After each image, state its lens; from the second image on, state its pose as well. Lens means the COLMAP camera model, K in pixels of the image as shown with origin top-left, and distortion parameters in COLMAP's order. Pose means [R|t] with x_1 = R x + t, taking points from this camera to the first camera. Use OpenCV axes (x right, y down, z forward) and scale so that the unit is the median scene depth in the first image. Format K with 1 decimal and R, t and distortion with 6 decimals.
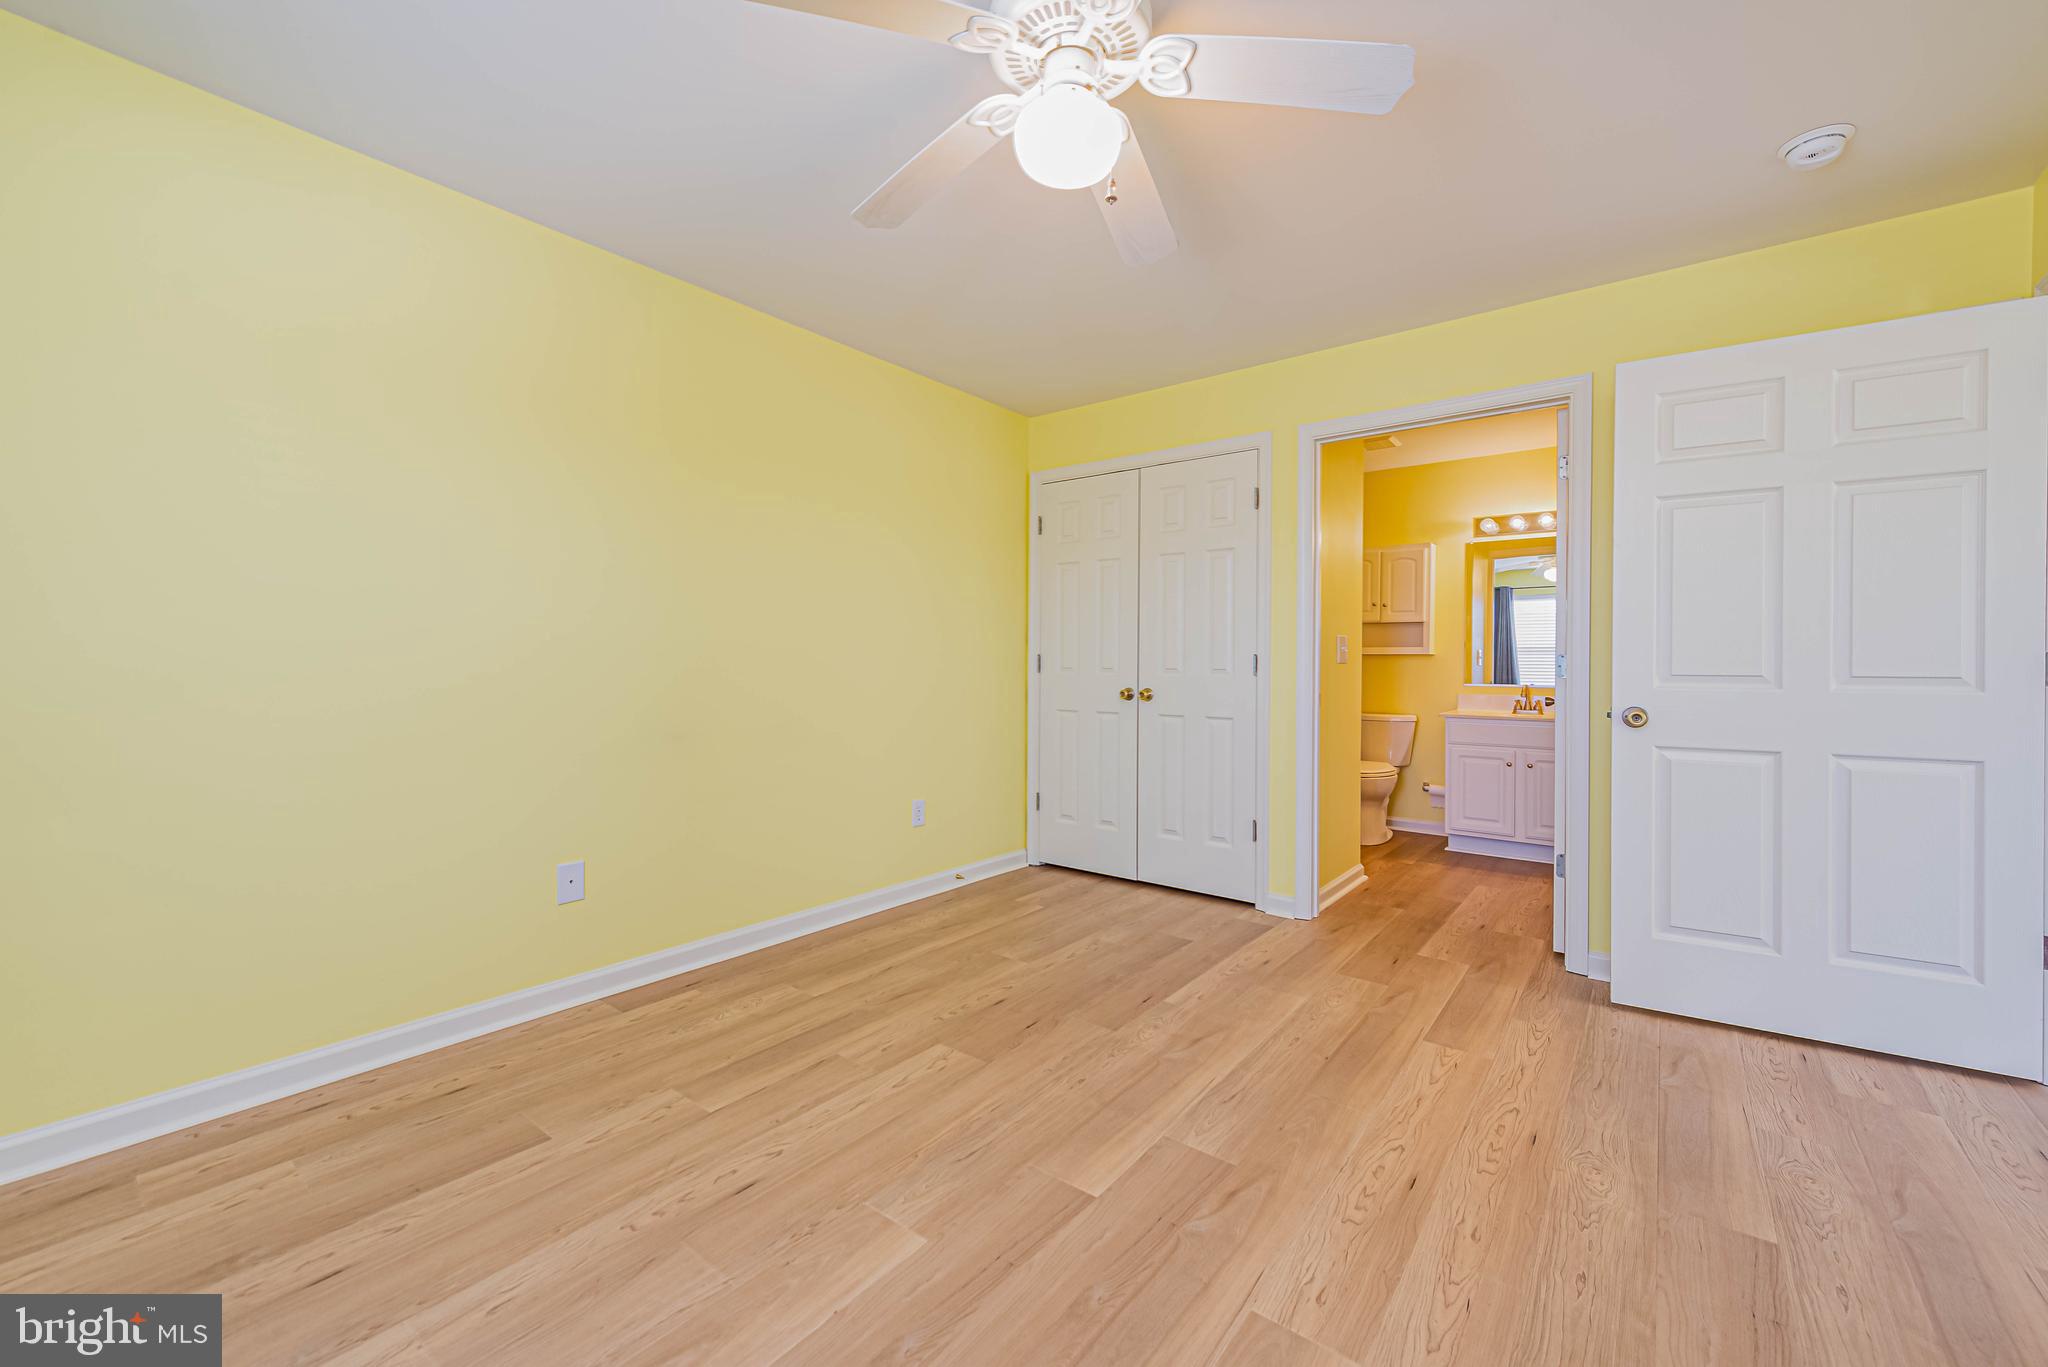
lens RADIAL K [[805.9, 0, 1022.3], [0, 805.9, 687.7], [0, 0, 1]] dist [0.002171, -0.000545]
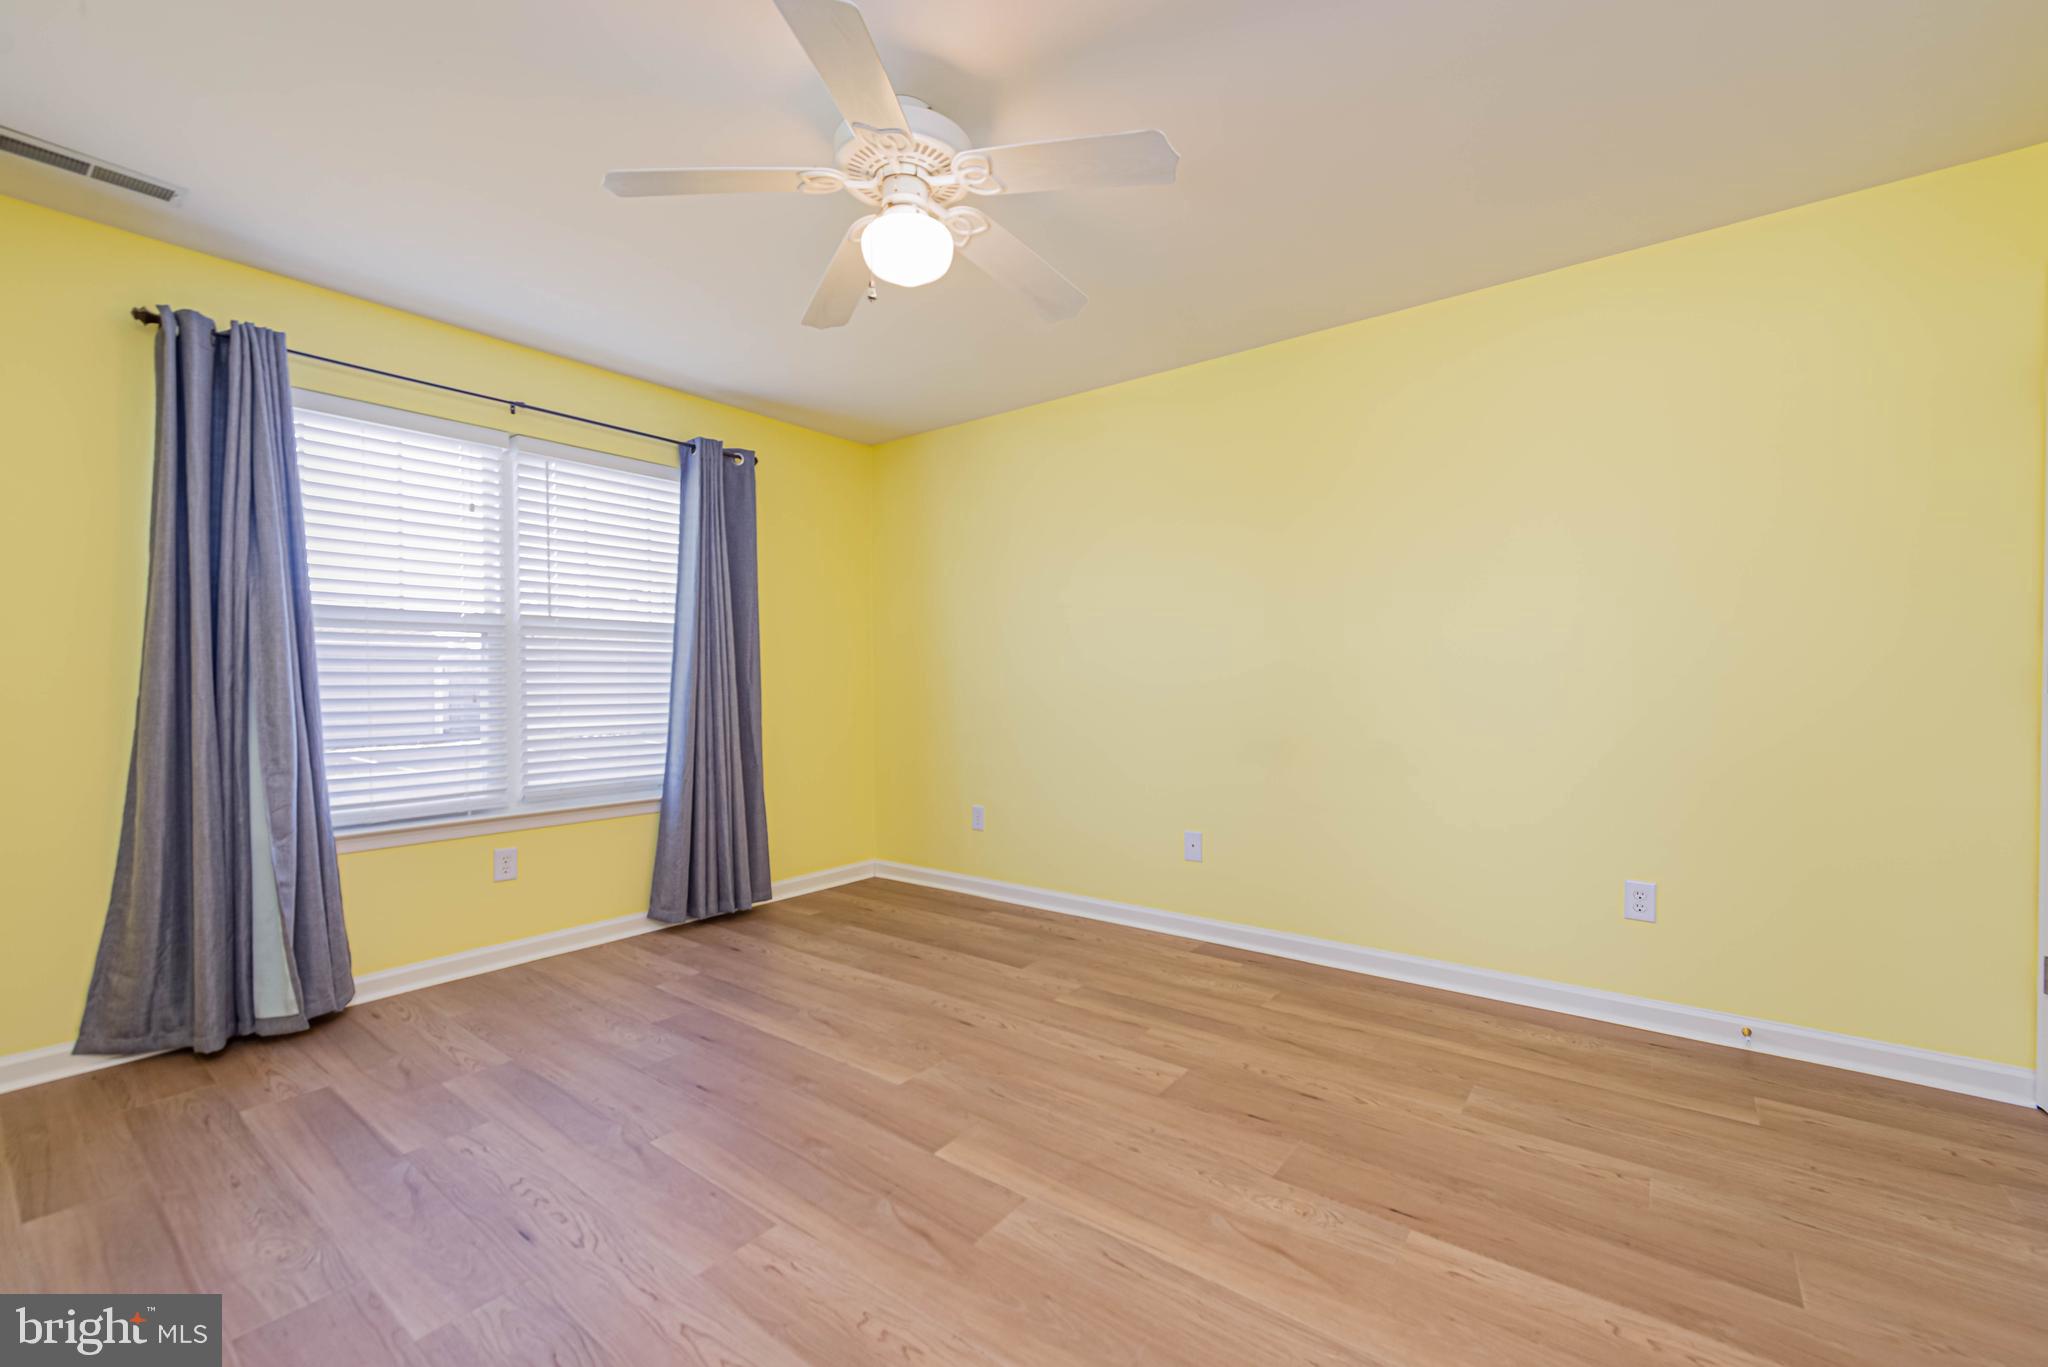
lens RADIAL K [[805.9, 0, 1022.3], [0, 805.9, 687.7], [0, 0, 1]] dist [0.002171, -0.000545]
pose [[0.033818, 0.002926, -0.999424, 0.852228], [-0.025354, 0.999676, 0.002069, -0.013530], [0.999106, 0.025269, 0.033881, 0.751723]]
